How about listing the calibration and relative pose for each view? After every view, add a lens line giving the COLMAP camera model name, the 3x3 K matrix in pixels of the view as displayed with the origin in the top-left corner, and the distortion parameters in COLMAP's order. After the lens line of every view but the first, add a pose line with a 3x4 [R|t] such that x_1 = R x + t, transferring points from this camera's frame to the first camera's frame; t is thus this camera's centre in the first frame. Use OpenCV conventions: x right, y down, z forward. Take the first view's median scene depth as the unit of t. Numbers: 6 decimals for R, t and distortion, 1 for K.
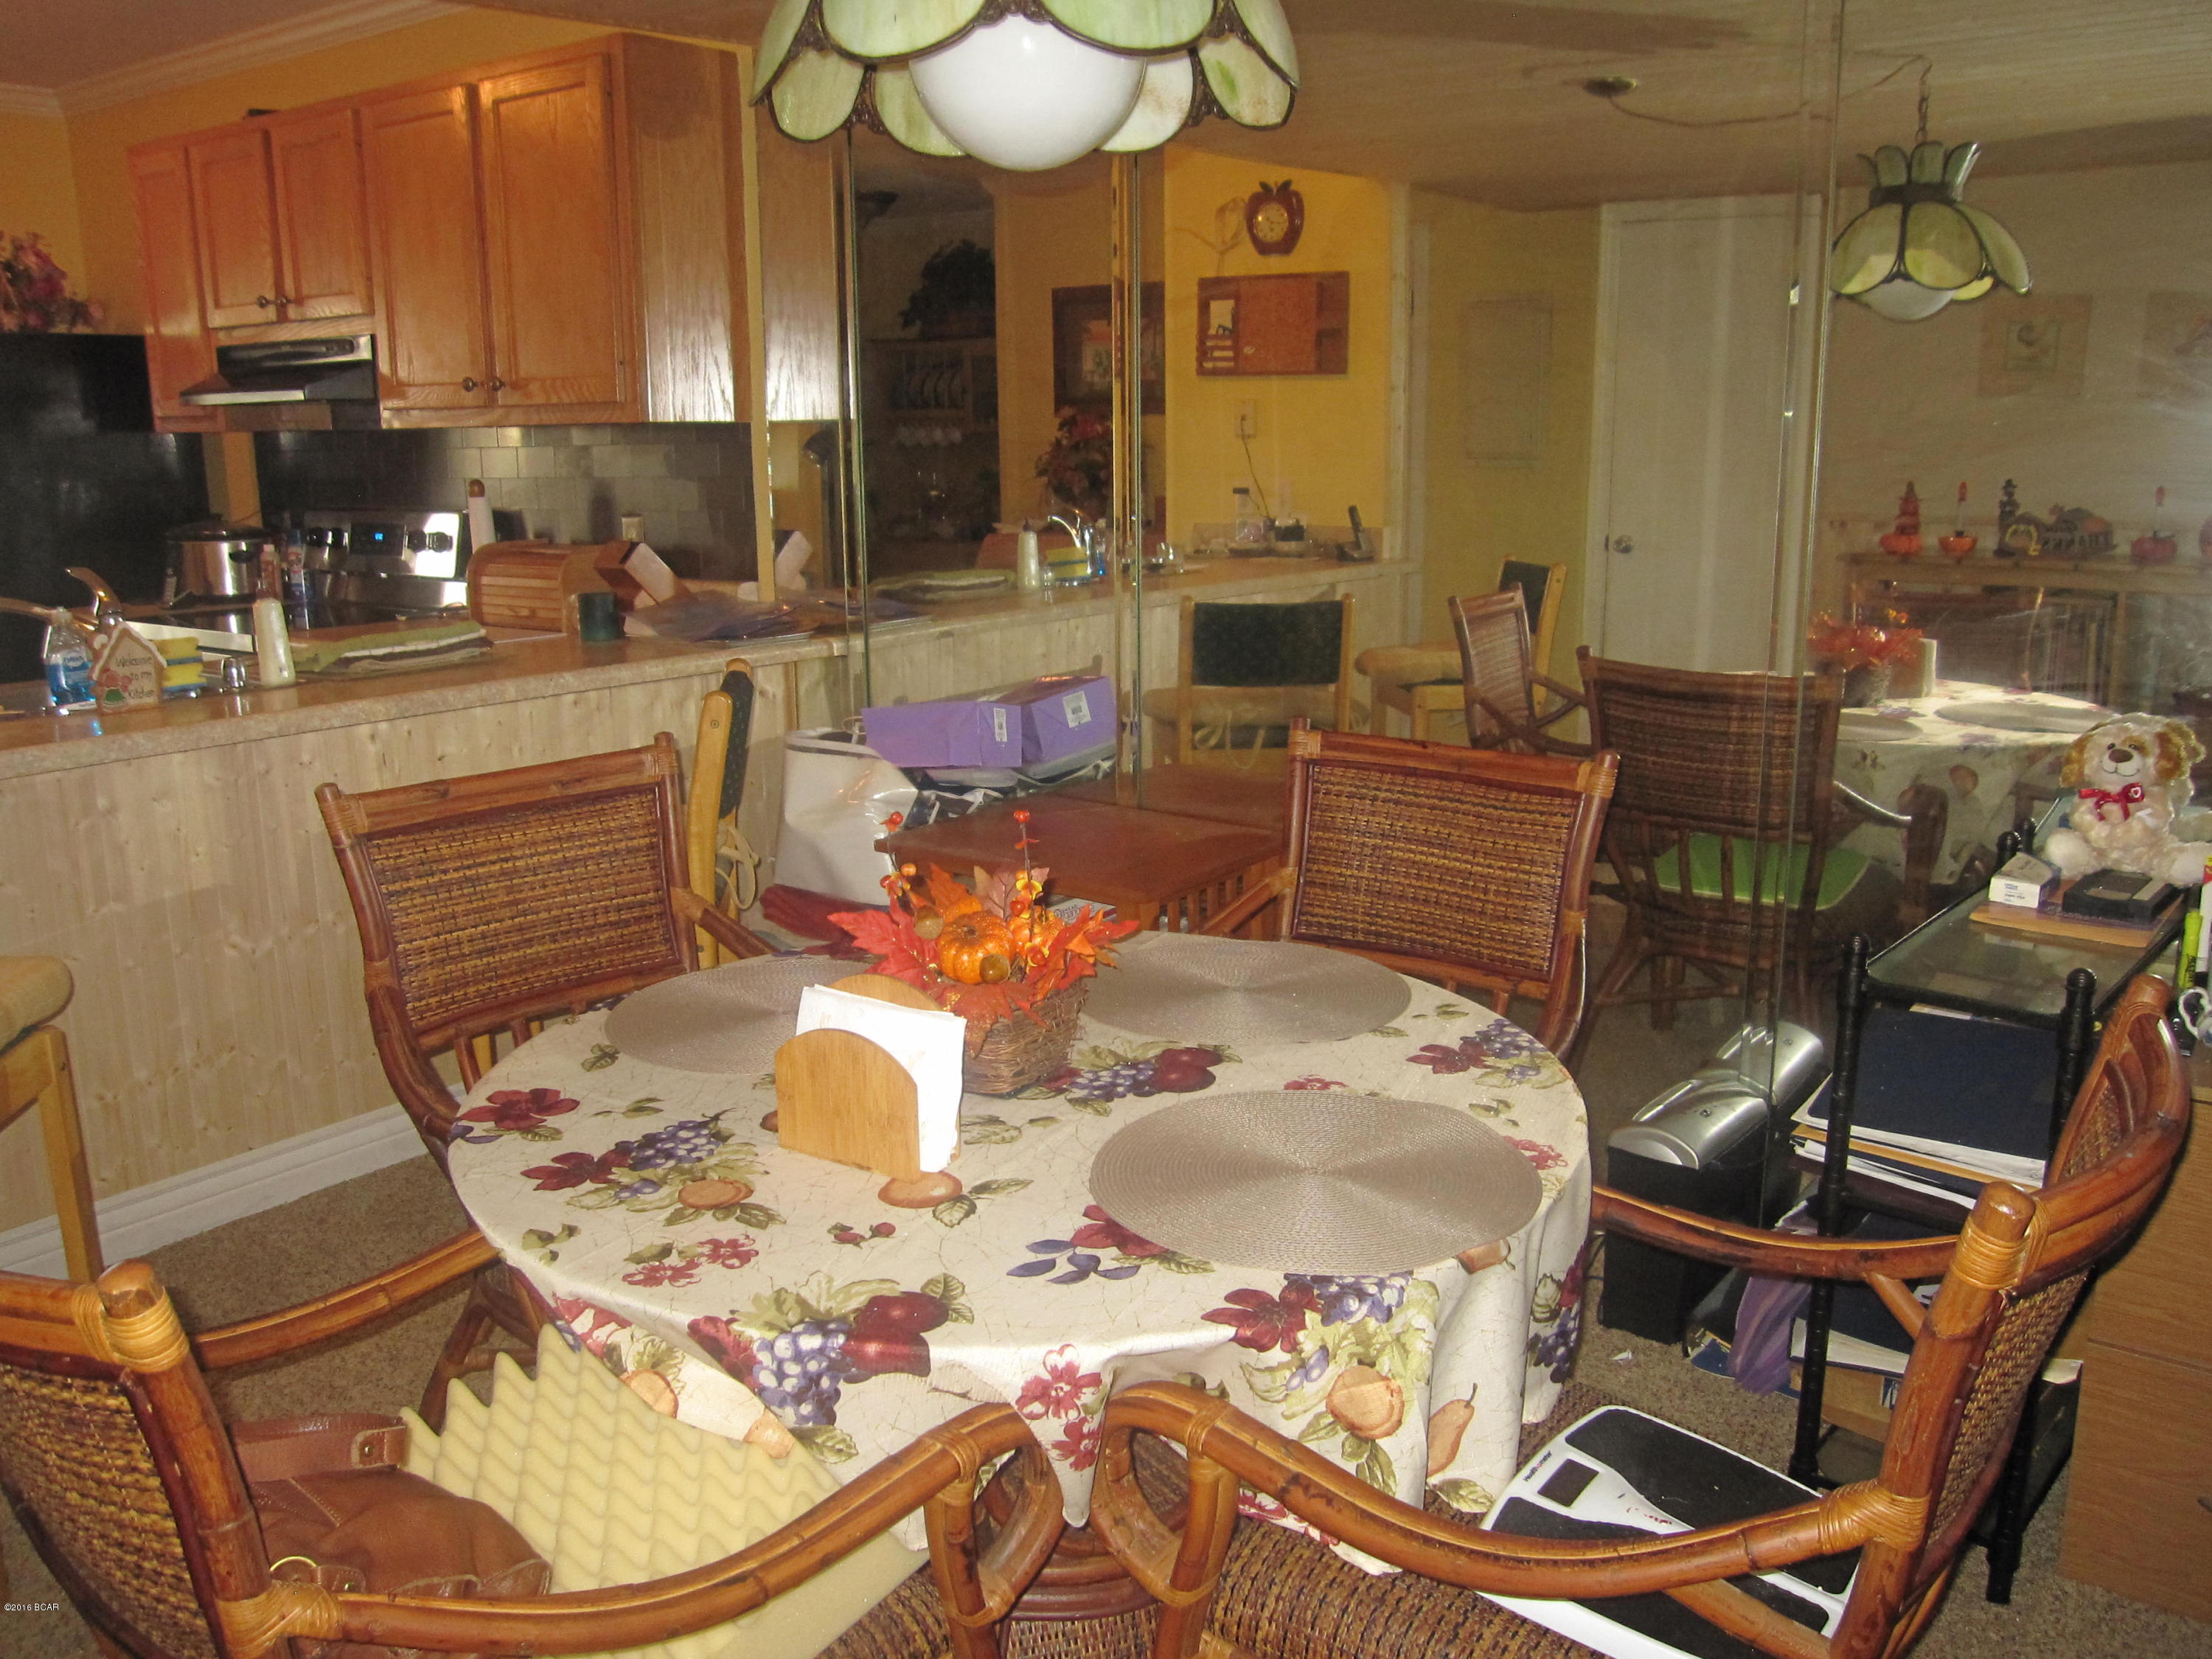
lens RADIAL K [[1823.9, 0, 1106.0], [0, 1823.9, 829.5], [0, 0, 1]] dist [-0.063336, 0.013727]
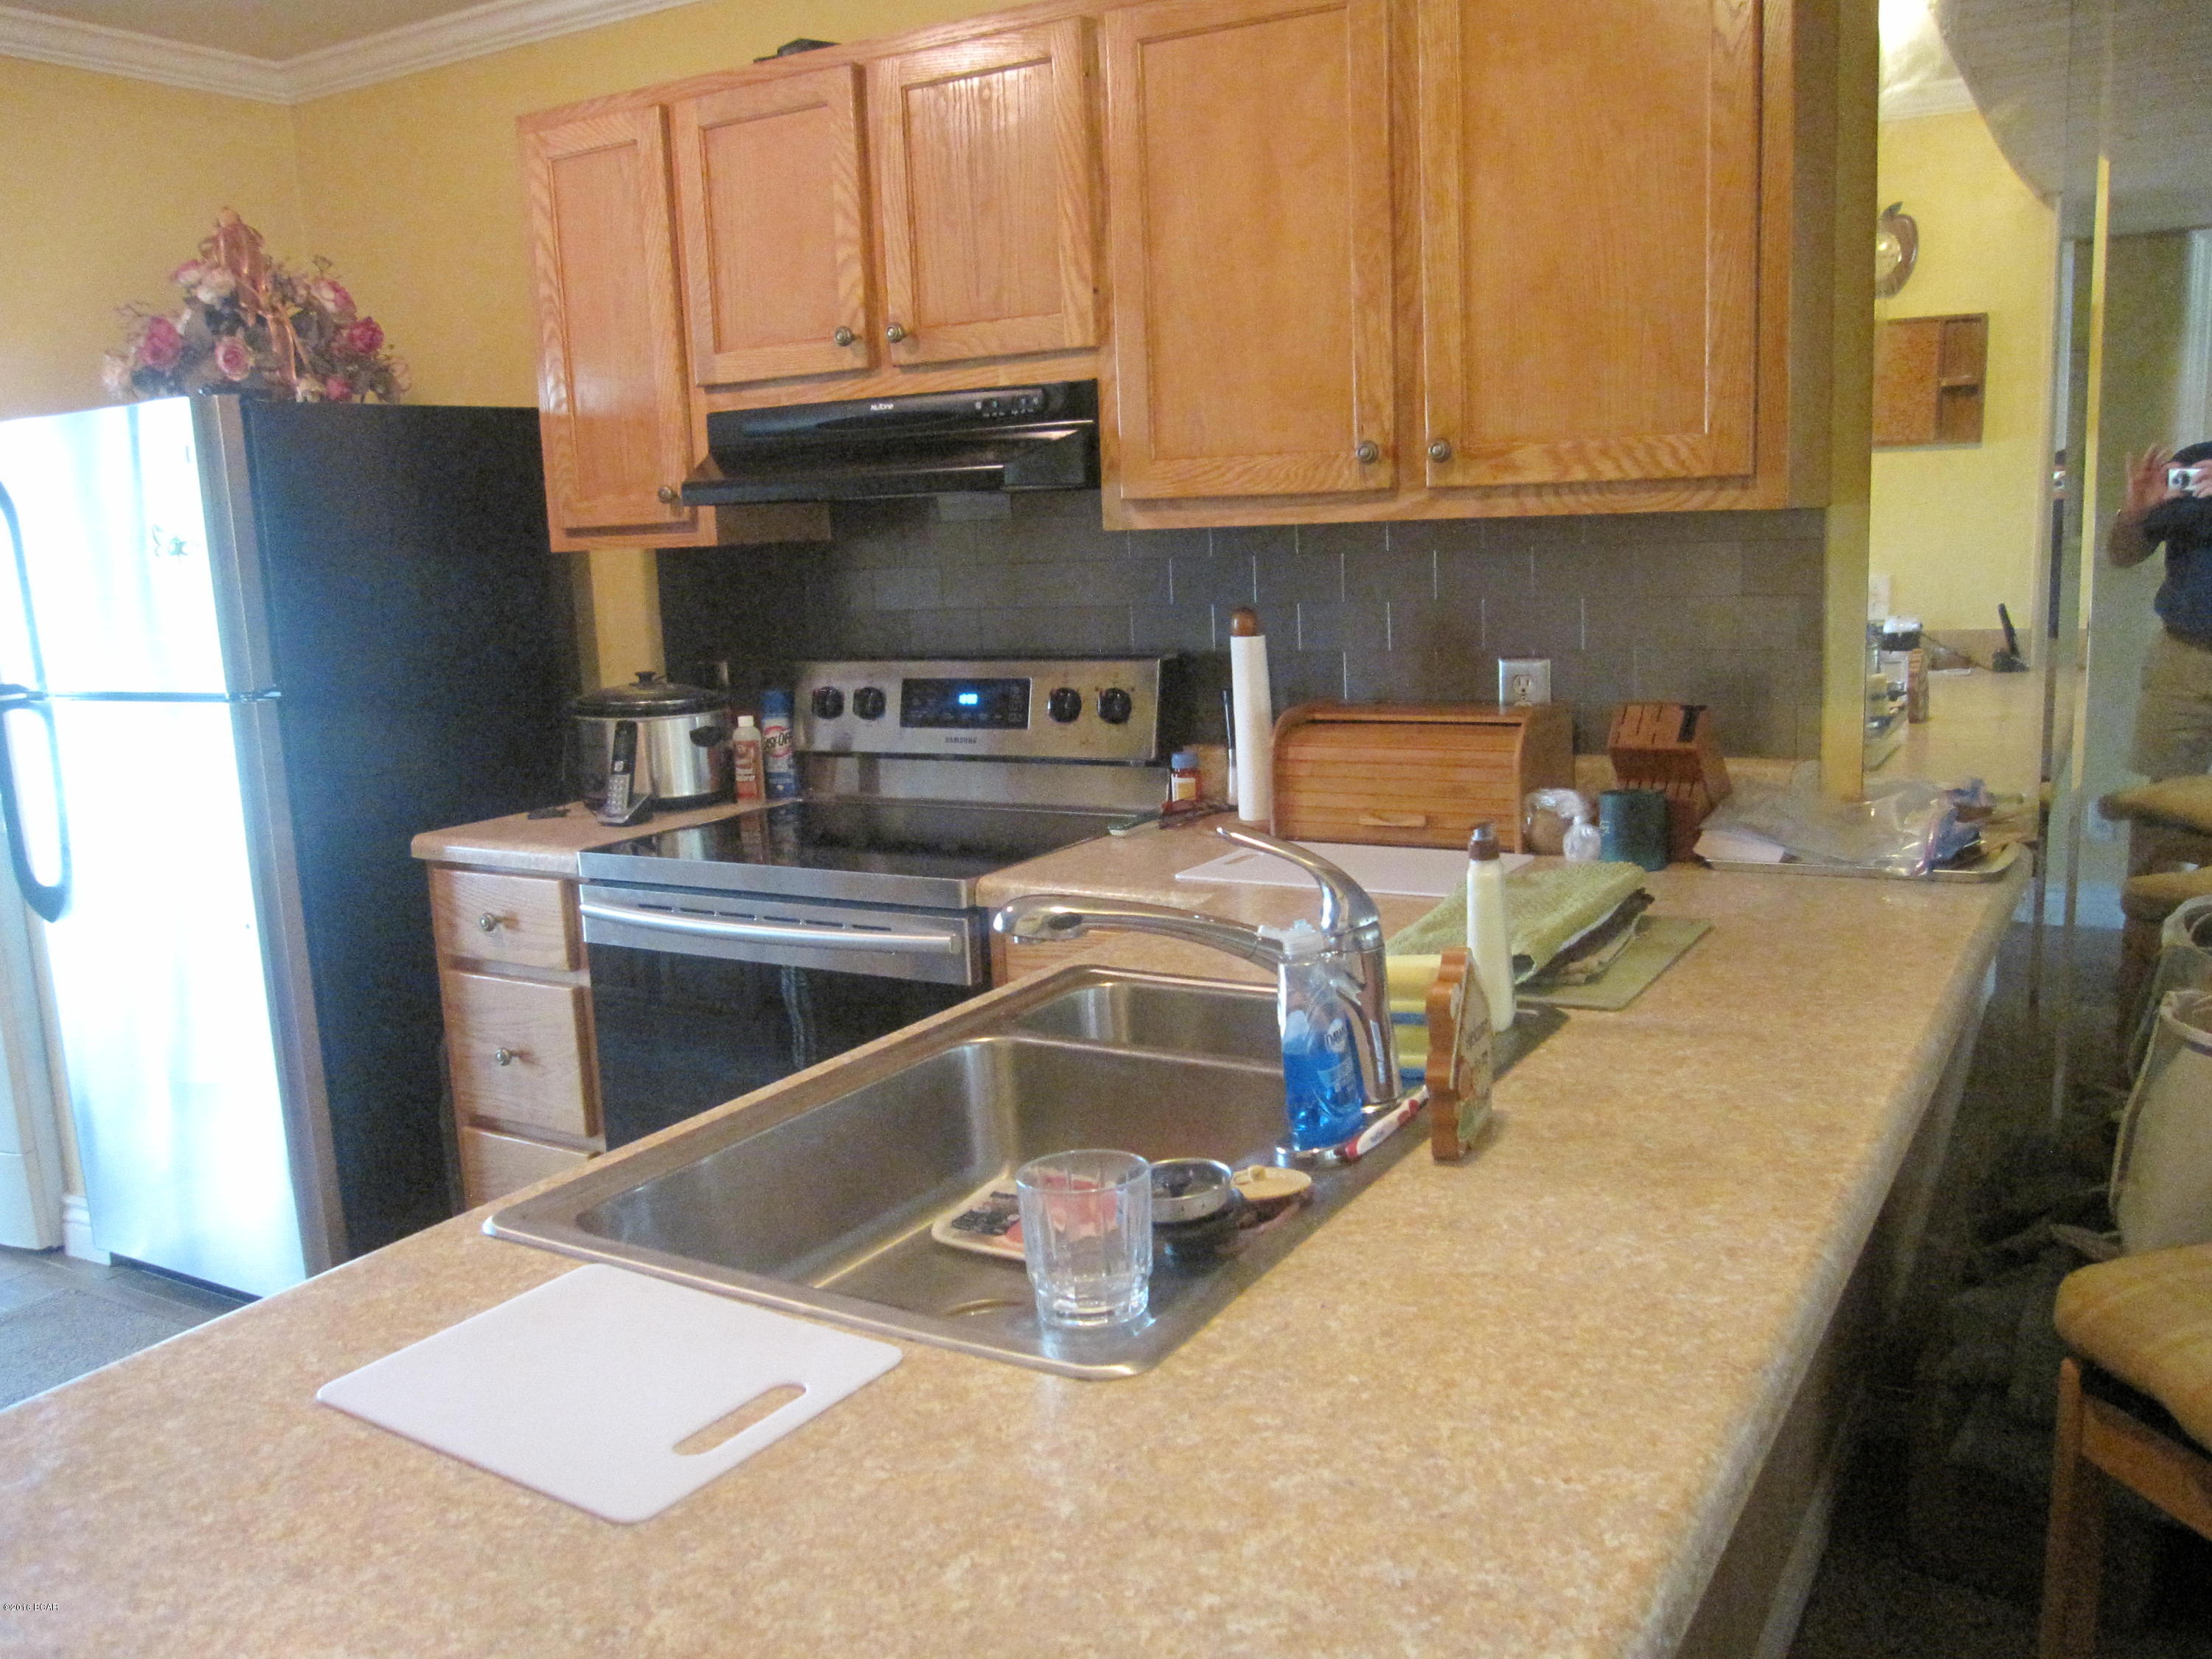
lens RADIAL K [[1823.9, 0, 1106.0], [0, 1823.9, 829.5], [0, 0, 1]] dist [-0.063336, 0.013727]
pose [[0.992221, -0.051160, 0.113495, -0.421093], [0.057063, 0.997148, -0.049386, -0.078450], [-0.110645, 0.055478, 0.992310, 0.336325]]
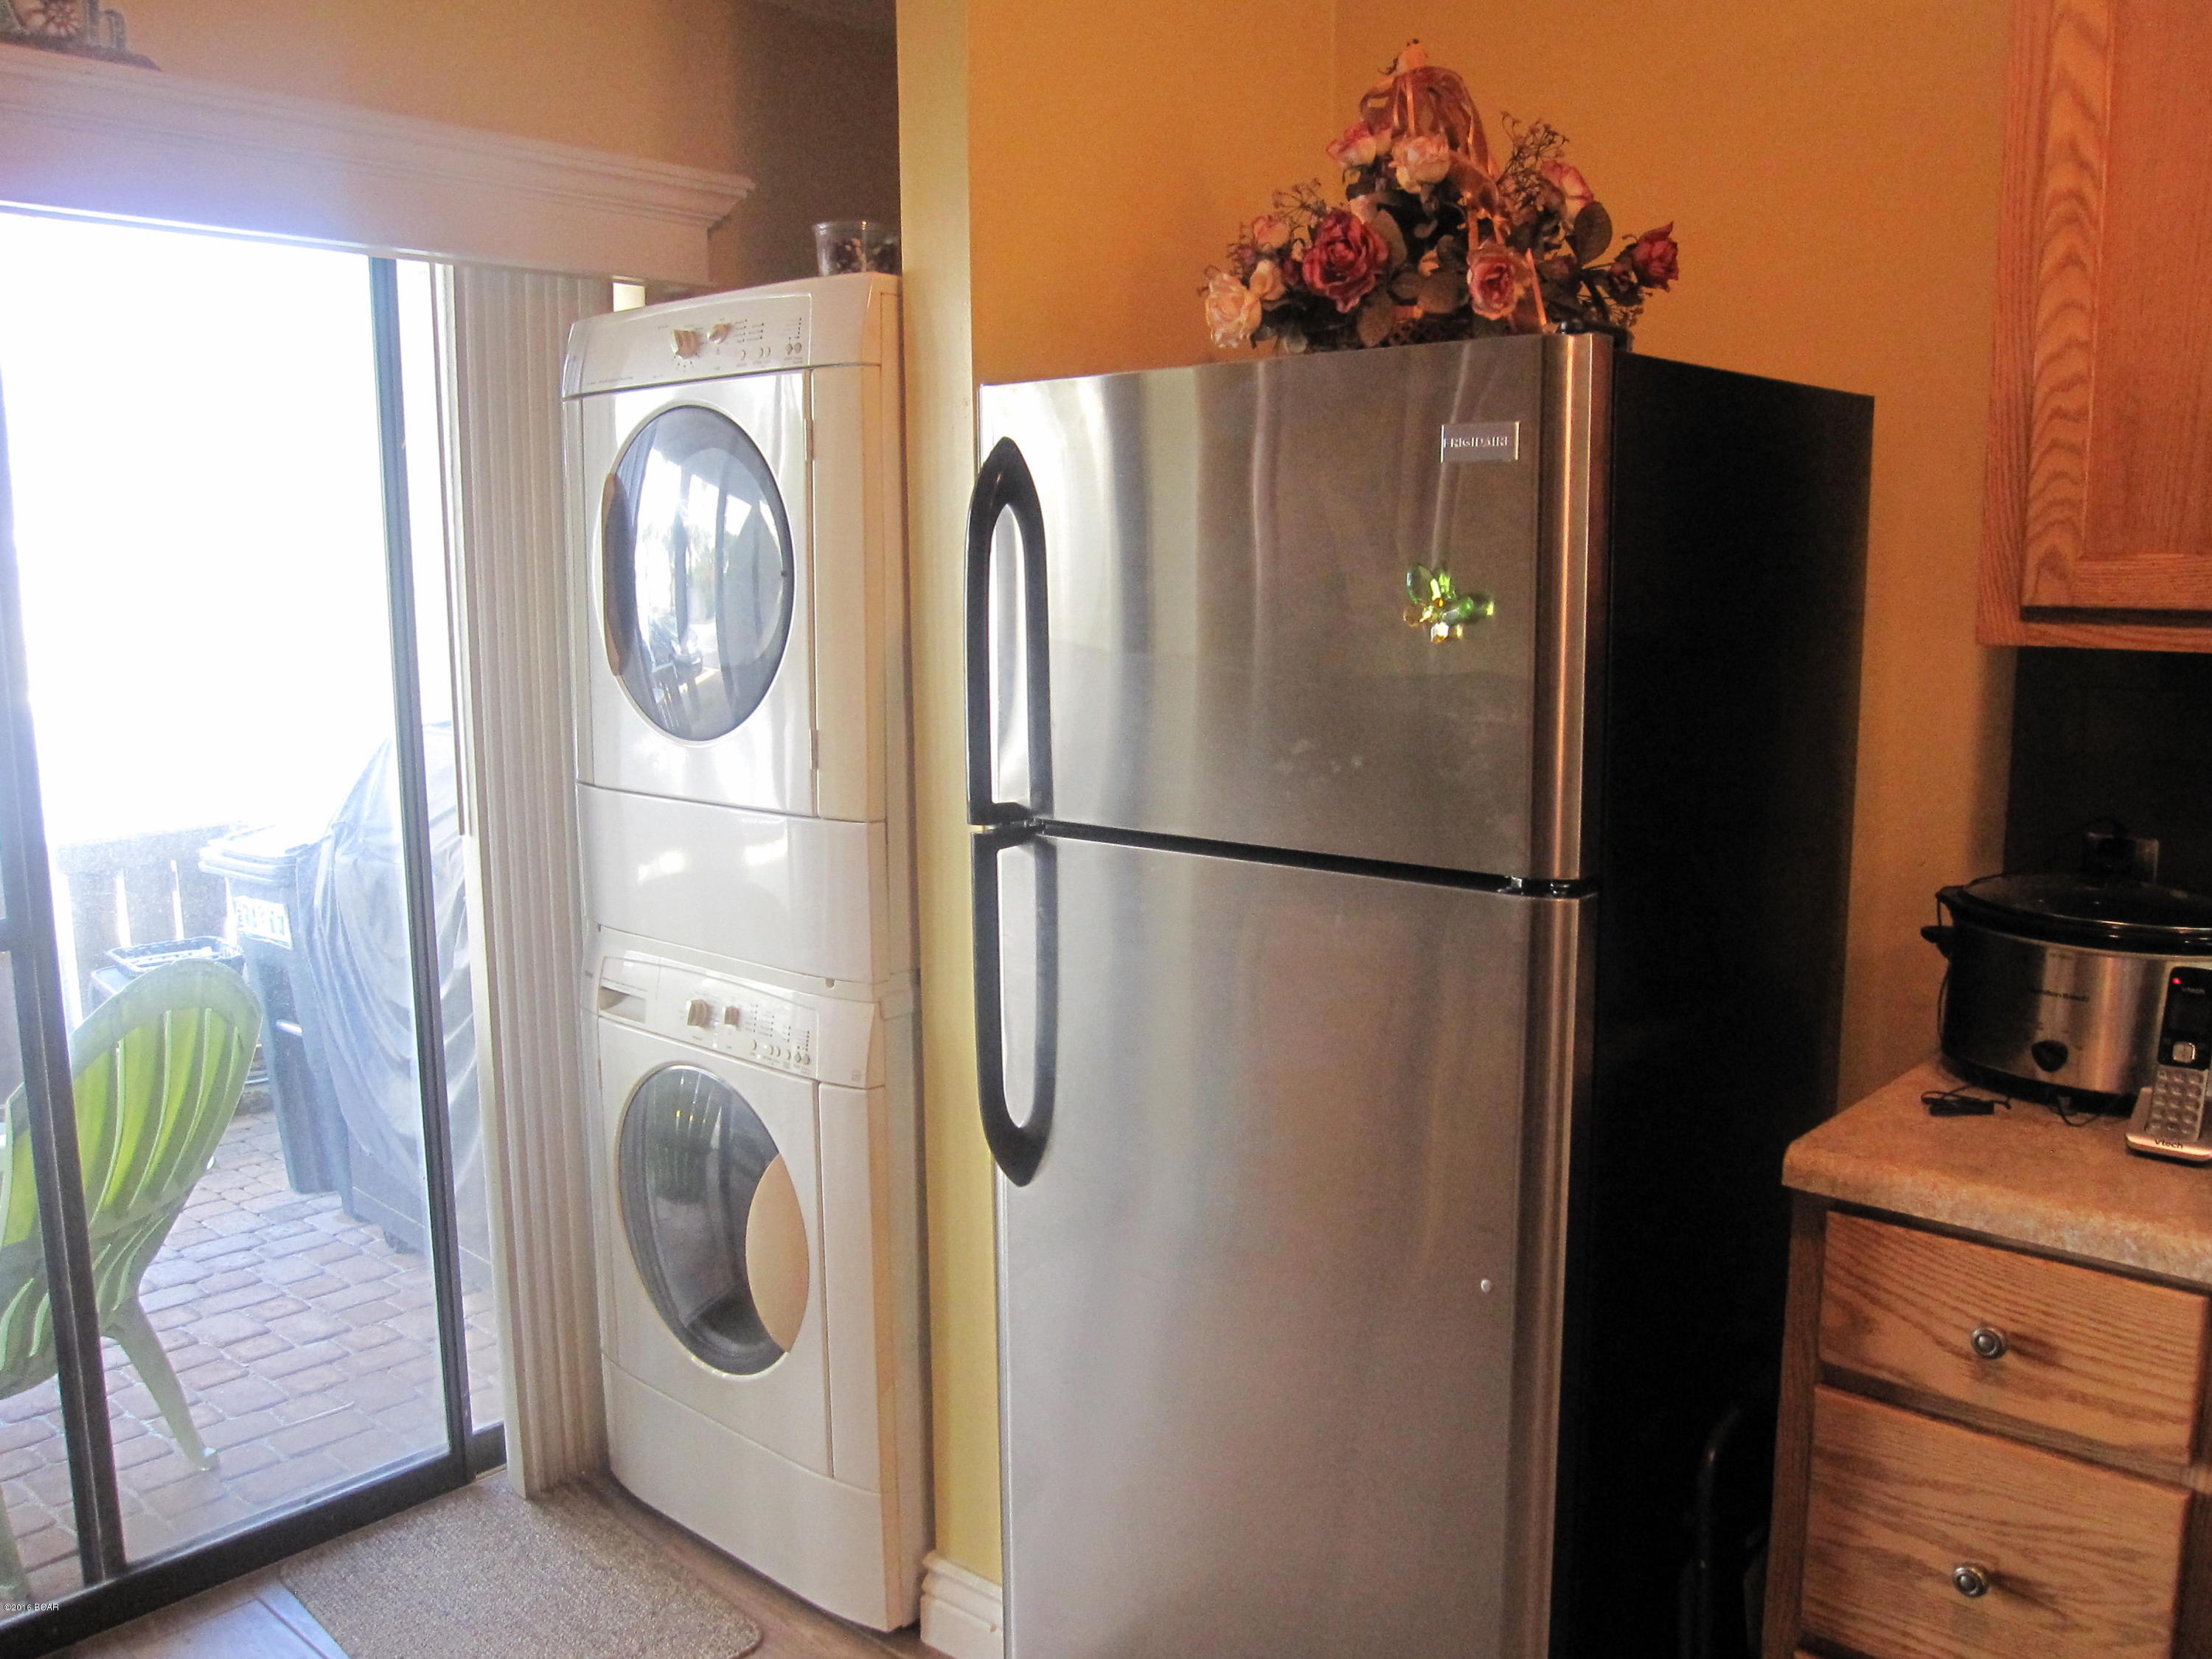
lens RADIAL K [[1823.9, 0, 1106.0], [0, 1823.9, 829.5], [0, 0, 1]] dist [-0.063336, 0.013727]
pose [[0.997053, 0.017658, -0.074654, -0.703709], [-0.022771, 0.997411, -0.068209, -0.157821], [0.073256, 0.069707, 0.994874, 0.635198]]
